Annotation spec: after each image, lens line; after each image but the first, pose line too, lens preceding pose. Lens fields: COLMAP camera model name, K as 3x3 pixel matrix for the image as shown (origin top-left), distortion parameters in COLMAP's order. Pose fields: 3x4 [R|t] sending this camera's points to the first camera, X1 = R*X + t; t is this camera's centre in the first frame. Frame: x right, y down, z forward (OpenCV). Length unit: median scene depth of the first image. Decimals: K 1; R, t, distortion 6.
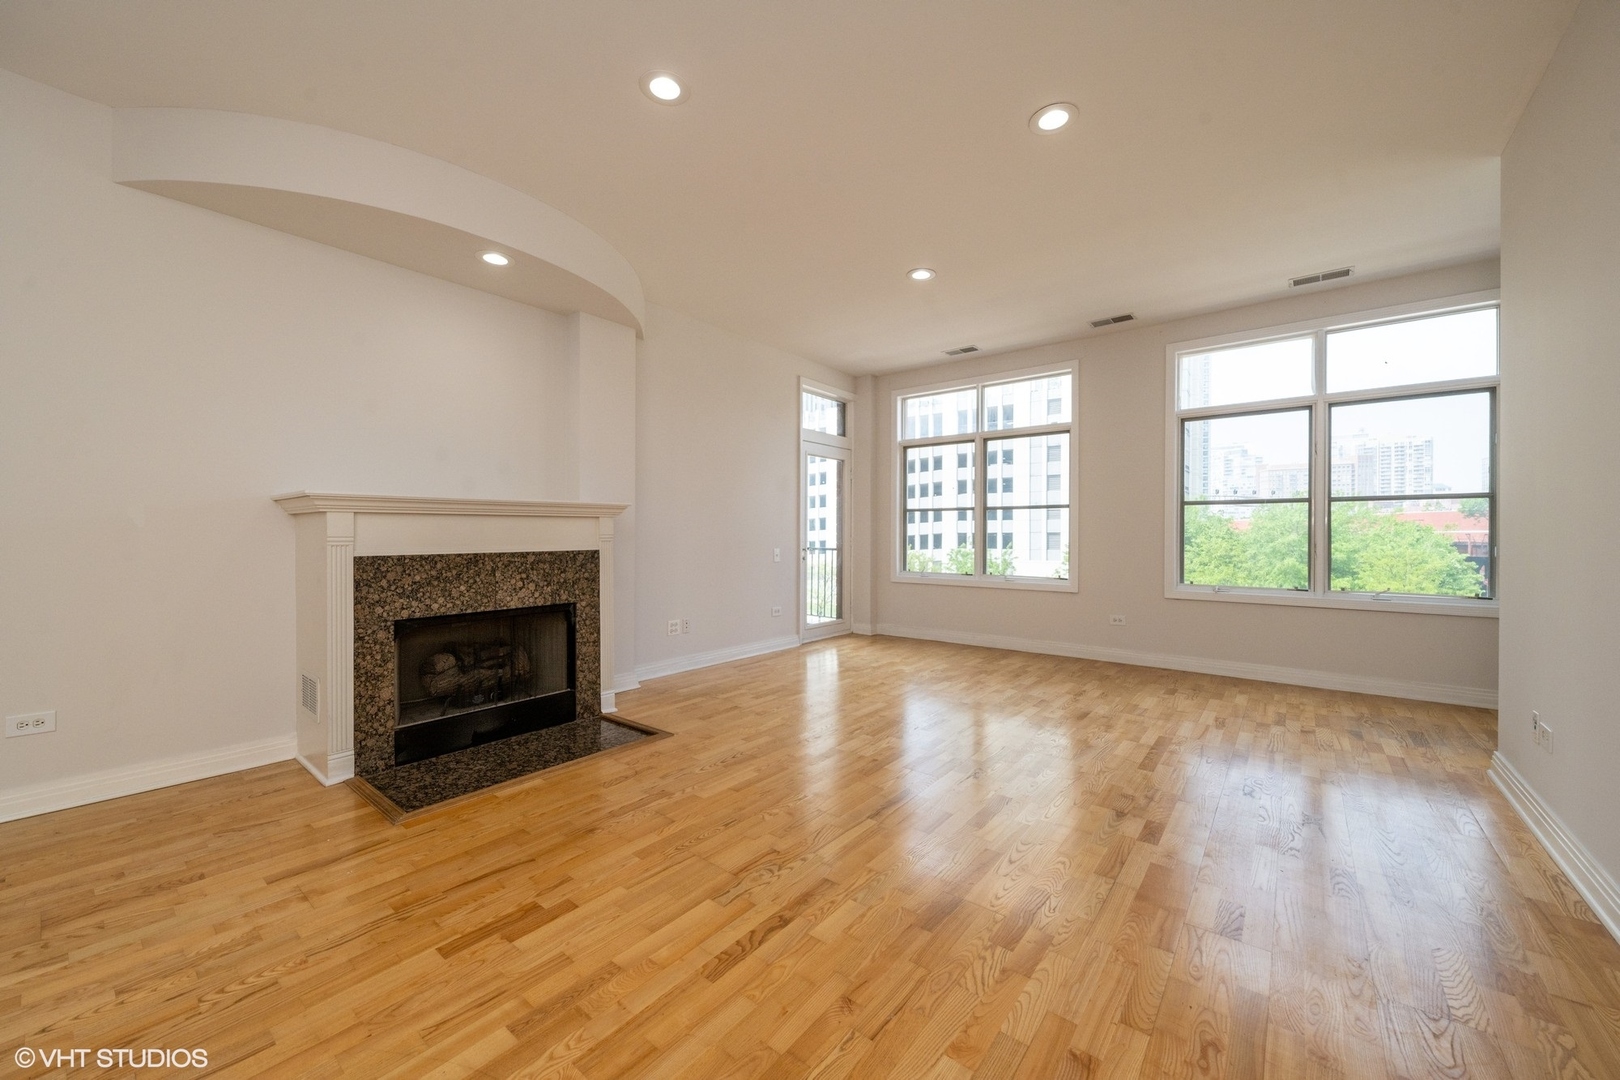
lens RADIAL K [[627.0, 0, 796.2], [0, 627.0, 542.0], [0, 0, 1]] dist [0.001658, 0.000079]
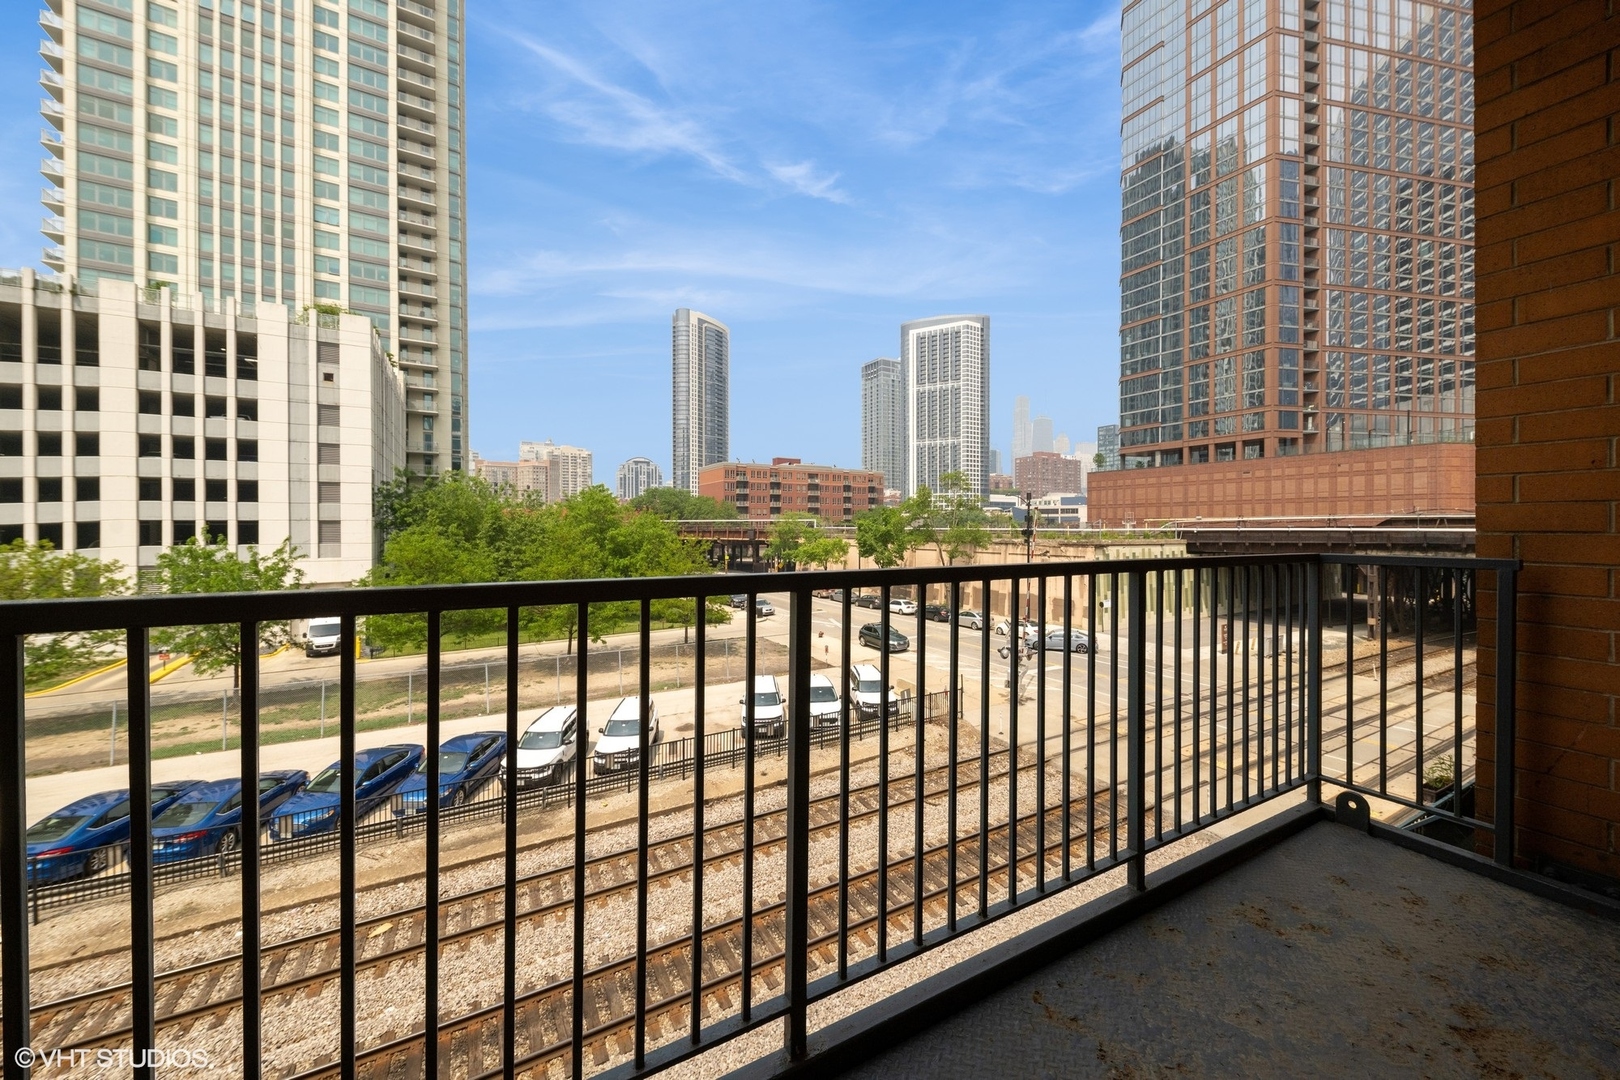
lens RADIAL K [[600.2, 0, 807.9], [0, 600.2, 531.9], [0, 0, 1]] dist [-0.003119, -0.000391]
pose [[0.370107, -0.012520, 0.928905, -0.337859], [0.012584, 0.999885, 0.008463, 0.001811], [-0.928904, 0.008557, 0.370222, 1.583213]]
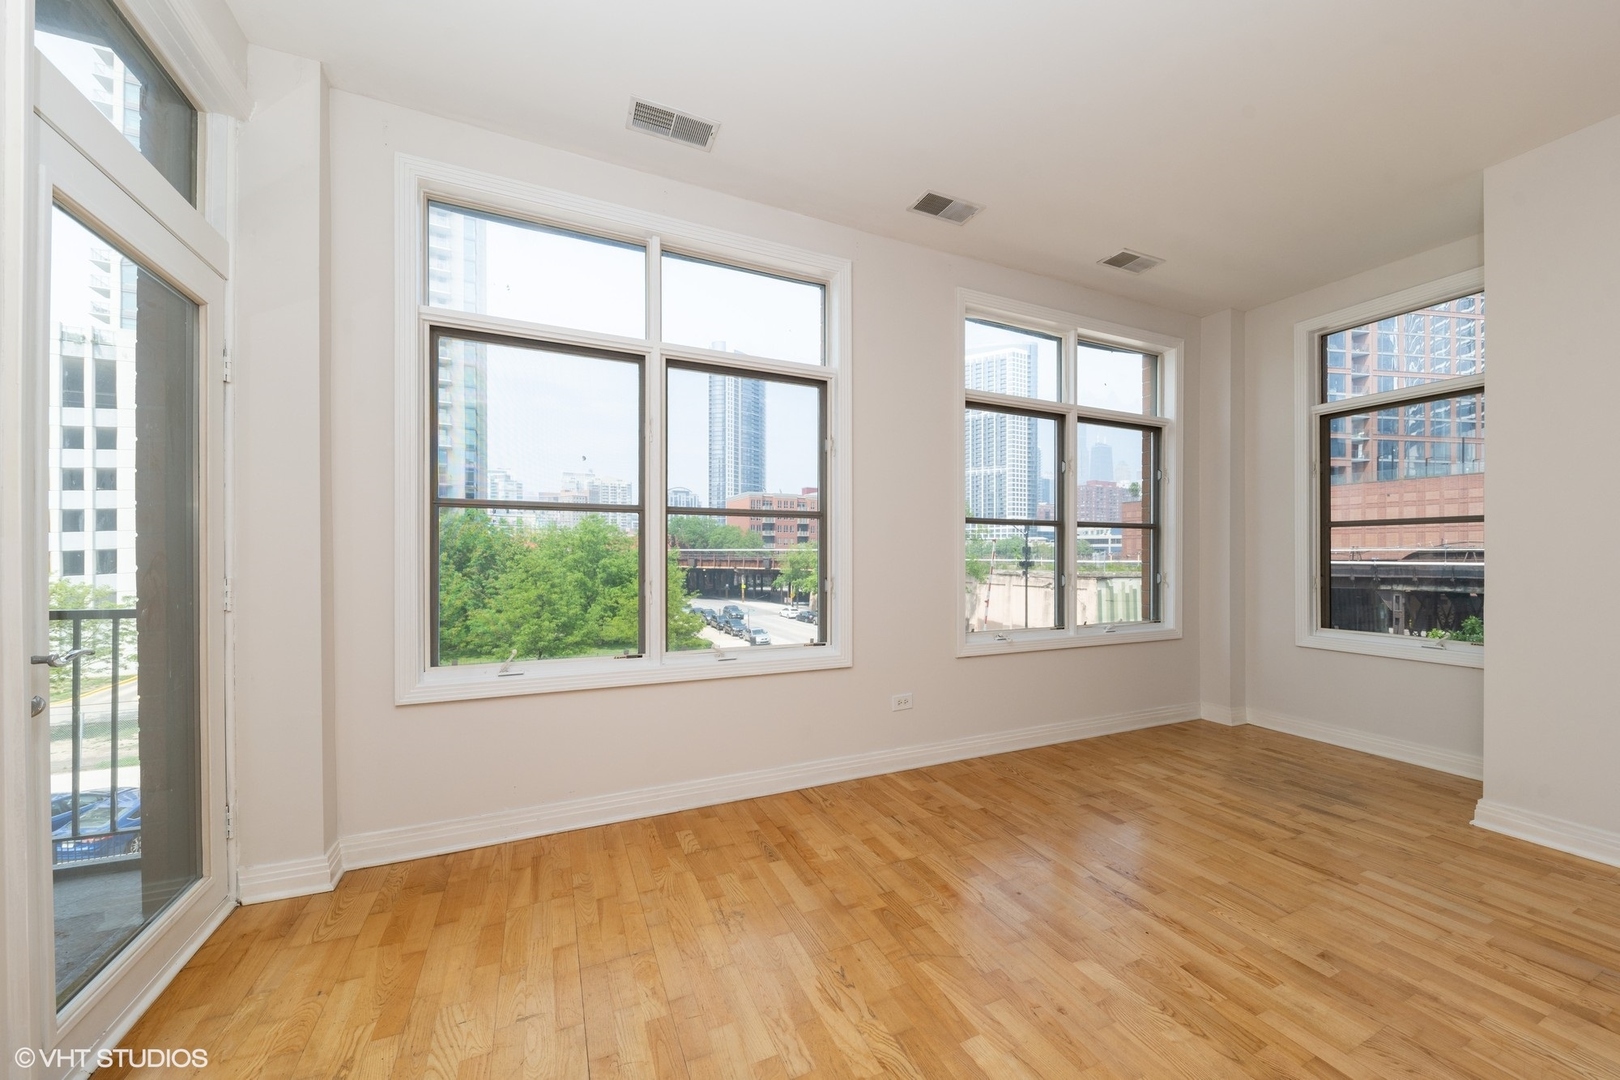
lens RADIAL K [[600.2, 0, 831.8], [0, 600.2, 551.6], [0, 0, 1]] dist [-0.003119, -0.000391]
pose [[0.427095, 0.002880, 0.904202, -0.051537], [0.006642, 0.999958, -0.006323, -0.018465], [-0.904182, 0.008706, 0.427058, 0.695154]]
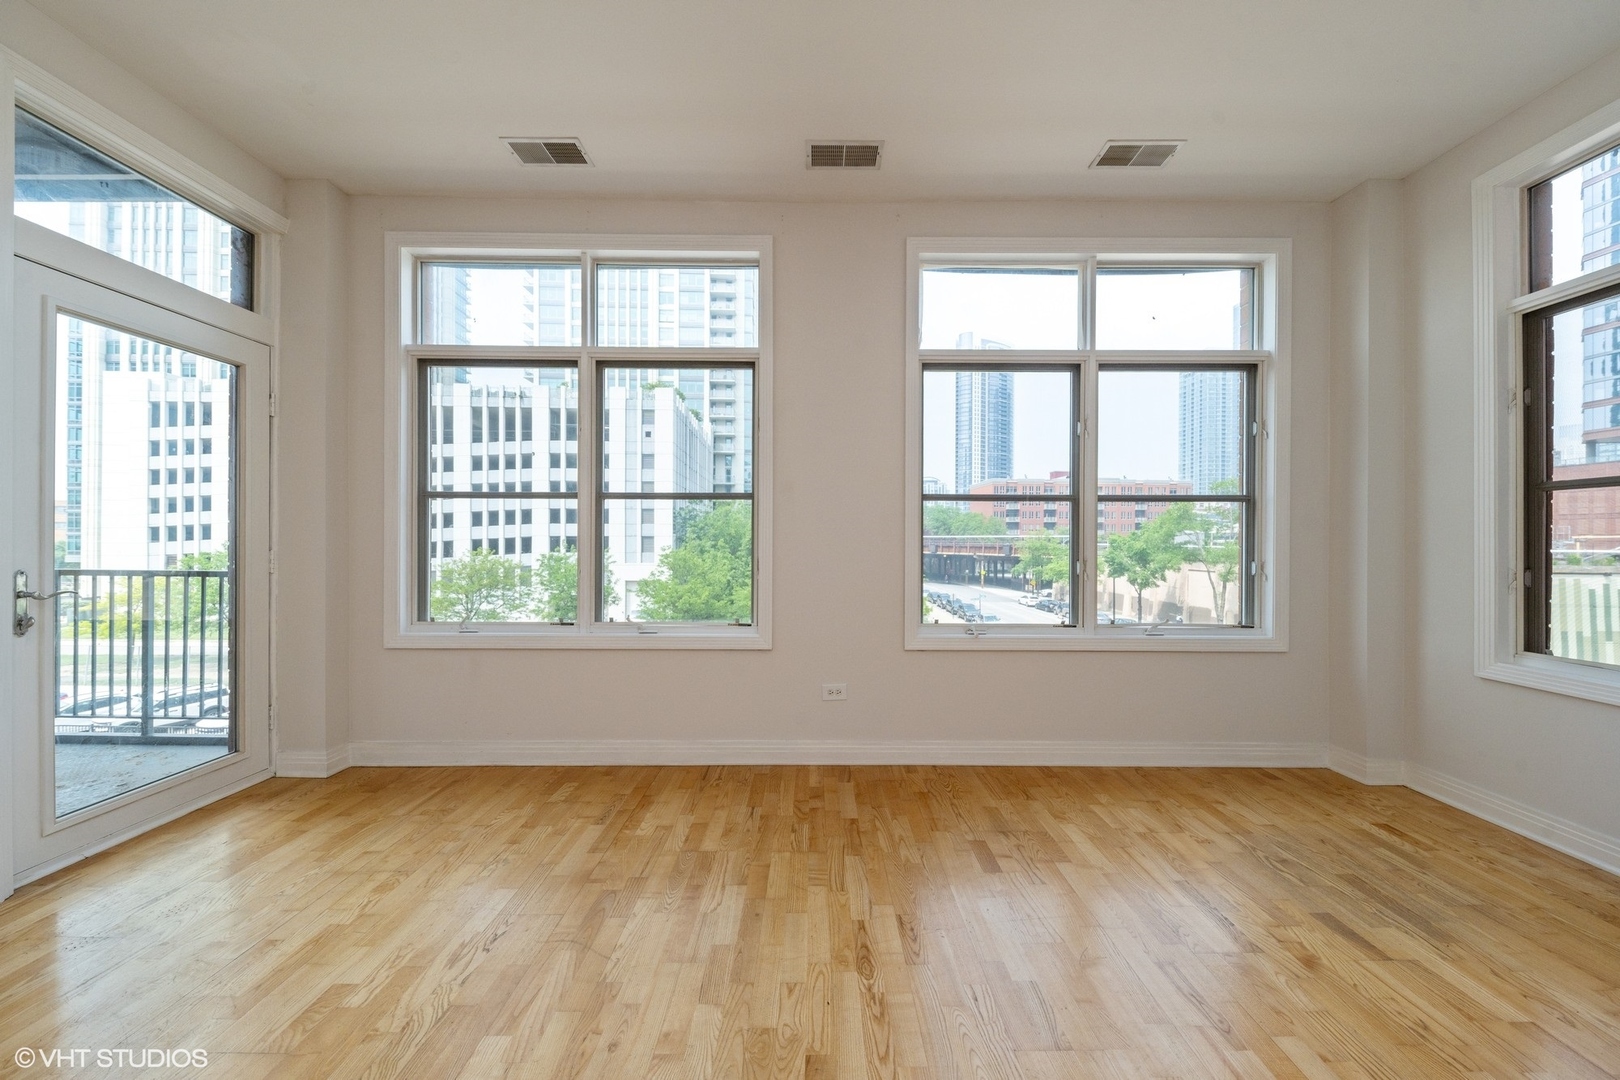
lens RADIAL K [[578.7, 0, 825.2], [0, 578.7, 539.7], [0, 0, 1]] dist [-0.000584, -0.001015]
pose [[0.767914, 0.000829, 0.640552, 0.135995], [0.004315, 0.999970, -0.006467, -0.012477], [-0.640538, 0.007729, 0.767887, 0.506217]]
